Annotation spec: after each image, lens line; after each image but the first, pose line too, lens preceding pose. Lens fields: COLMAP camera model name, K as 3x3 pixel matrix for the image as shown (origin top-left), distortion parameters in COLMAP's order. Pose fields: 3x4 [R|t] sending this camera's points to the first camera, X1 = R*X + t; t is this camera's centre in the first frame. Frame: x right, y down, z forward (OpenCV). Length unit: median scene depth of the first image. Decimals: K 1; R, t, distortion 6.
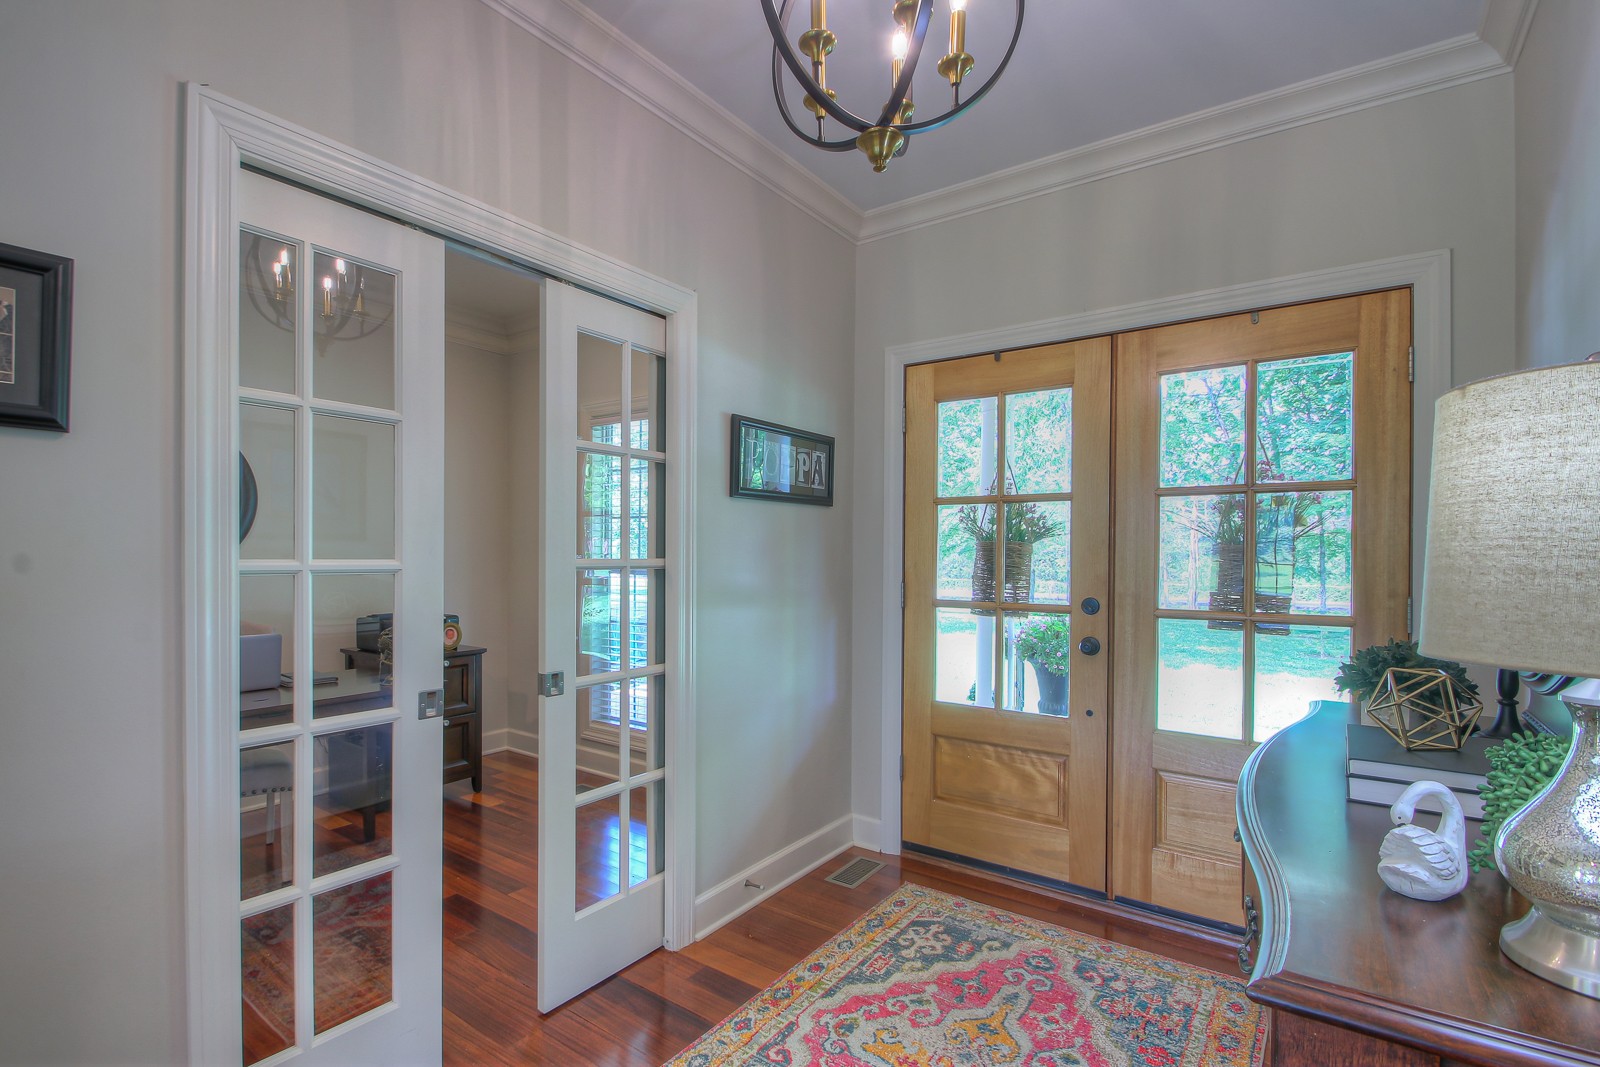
lens RADIAL K [[756.0, 0, 790.2], [0, 756.0, 541.7], [0, 0, 1]] dist [0.001183, -0.003791]
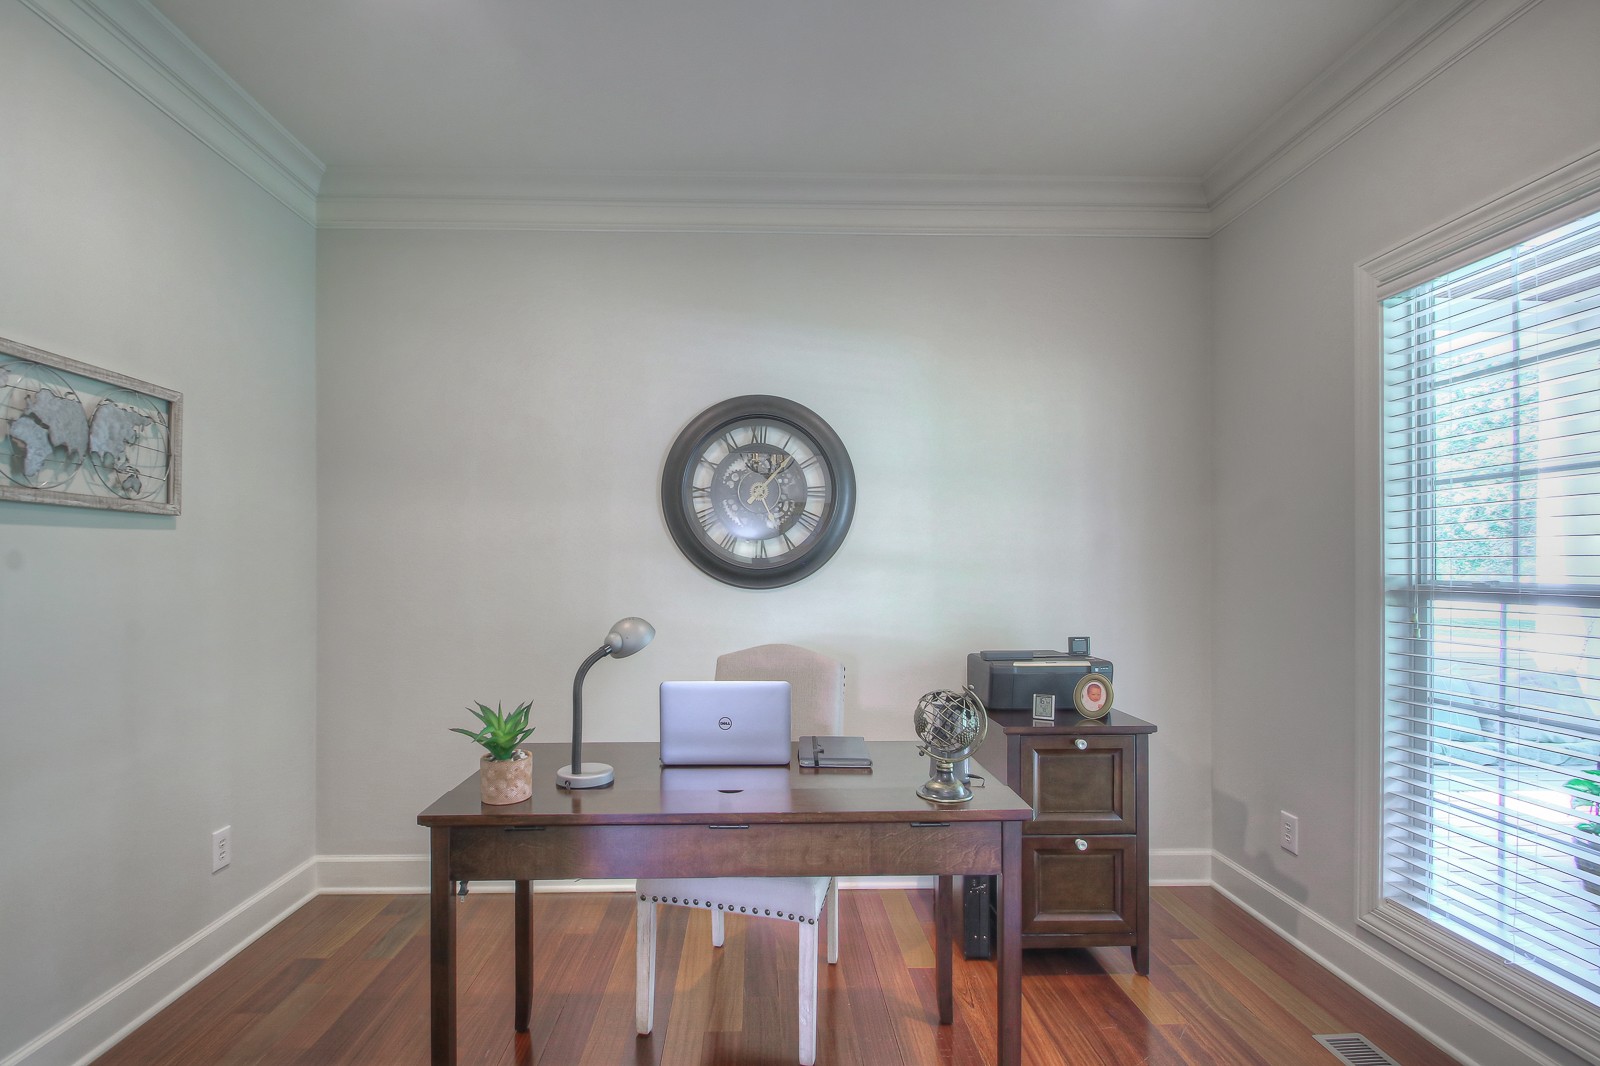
lens RADIAL K [[756.0, 0, 794.2], [0, 756.0, 536.5], [0, 0, 1]] dist [0.001183, -0.003791]
pose [[0.609099, -0.007609, -0.793058, -0.114215], [0.003769, 0.999970, -0.006700, 0.001705], [0.793085, 0.001092, 0.609110, 0.432615]]
